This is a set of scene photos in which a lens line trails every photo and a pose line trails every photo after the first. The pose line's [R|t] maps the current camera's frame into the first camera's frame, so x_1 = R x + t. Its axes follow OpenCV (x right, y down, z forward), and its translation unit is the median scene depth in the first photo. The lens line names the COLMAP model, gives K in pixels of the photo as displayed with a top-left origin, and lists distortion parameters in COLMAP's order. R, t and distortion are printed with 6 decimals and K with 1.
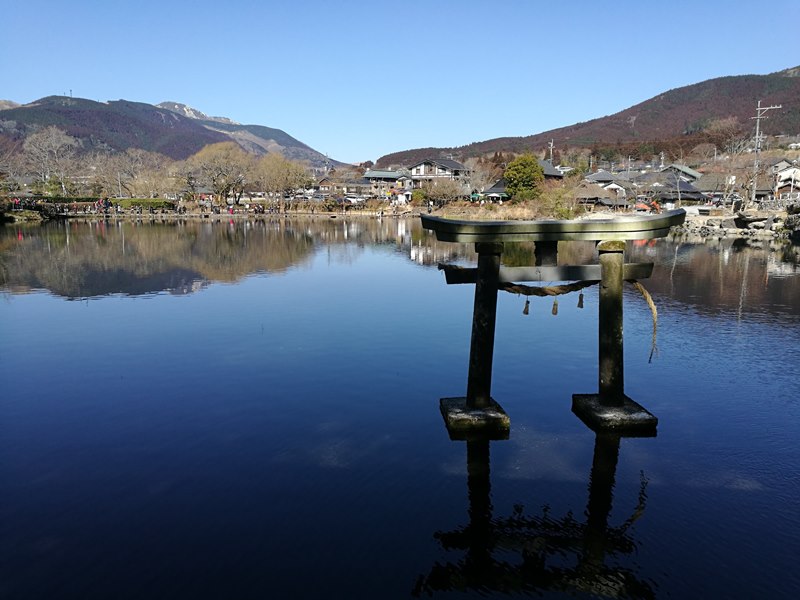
lens RADIAL K [[621.9, 0, 394.2], [0, 621.9, 296.9], [0, 0, 1]] dist [0.034283, -0.038400]
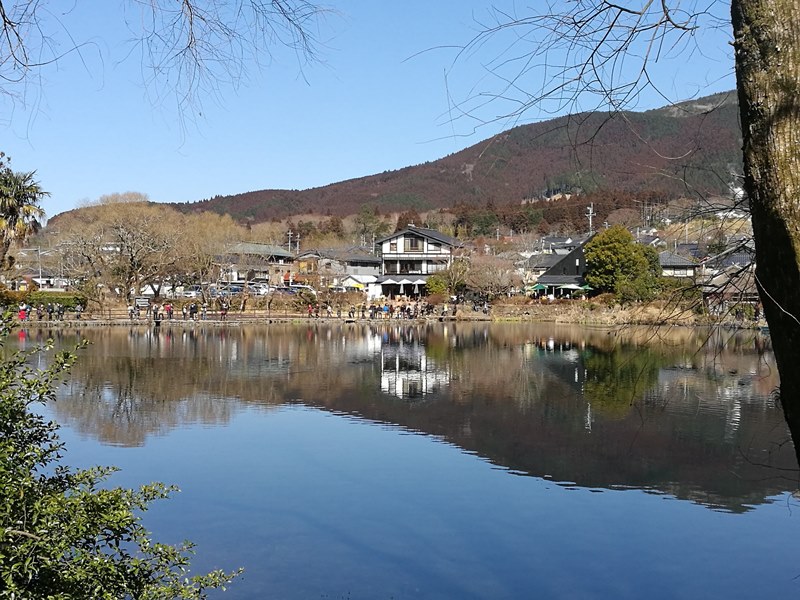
lens RADIAL K [[1069.5, 0, 377.3], [0, 1069.5, 306.9], [0, 0, 1]] dist [0.153720, 0.000000]
pose [[0.953103, -0.001146, 0.302645, -0.332244], [0.043098, 0.990315, -0.131976, -0.005004], [-0.299563, 0.138831, 0.943922, 0.016822]]
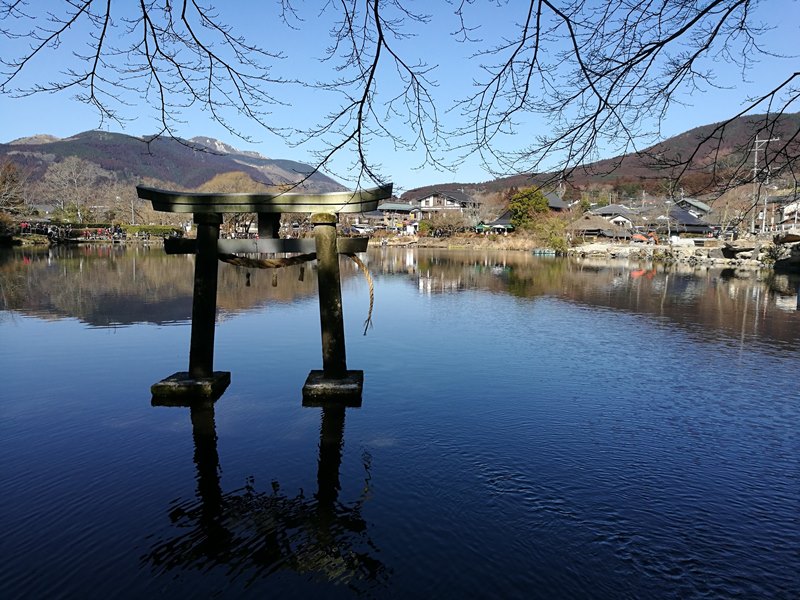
lens RADIAL K [[621.9, 0, 394.2], [0, 621.9, 299.5], [0, 0, 1]] dist [0.034283, -0.038400]
pose [[0.999118, 0.016030, -0.038810, 0.029839], [-0.017935, 0.998626, -0.049249, 0.005798], [0.037967, 0.049901, 0.998032, -0.000143]]
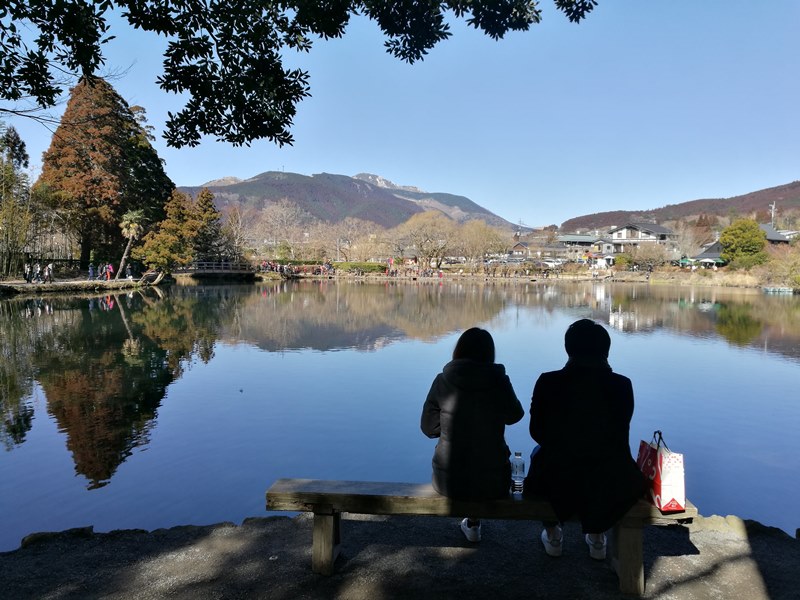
lens RADIAL K [[621.9, 0, 401.7], [0, 621.9, 303.9], [0, 0, 1]] dist [0.034283, -0.038400]
pose [[0.962935, 0.025212, -0.268551, -0.027353], [-0.049180, 0.995344, -0.082899, 0.003584], [0.265211, 0.093033, 0.959692, -0.026205]]
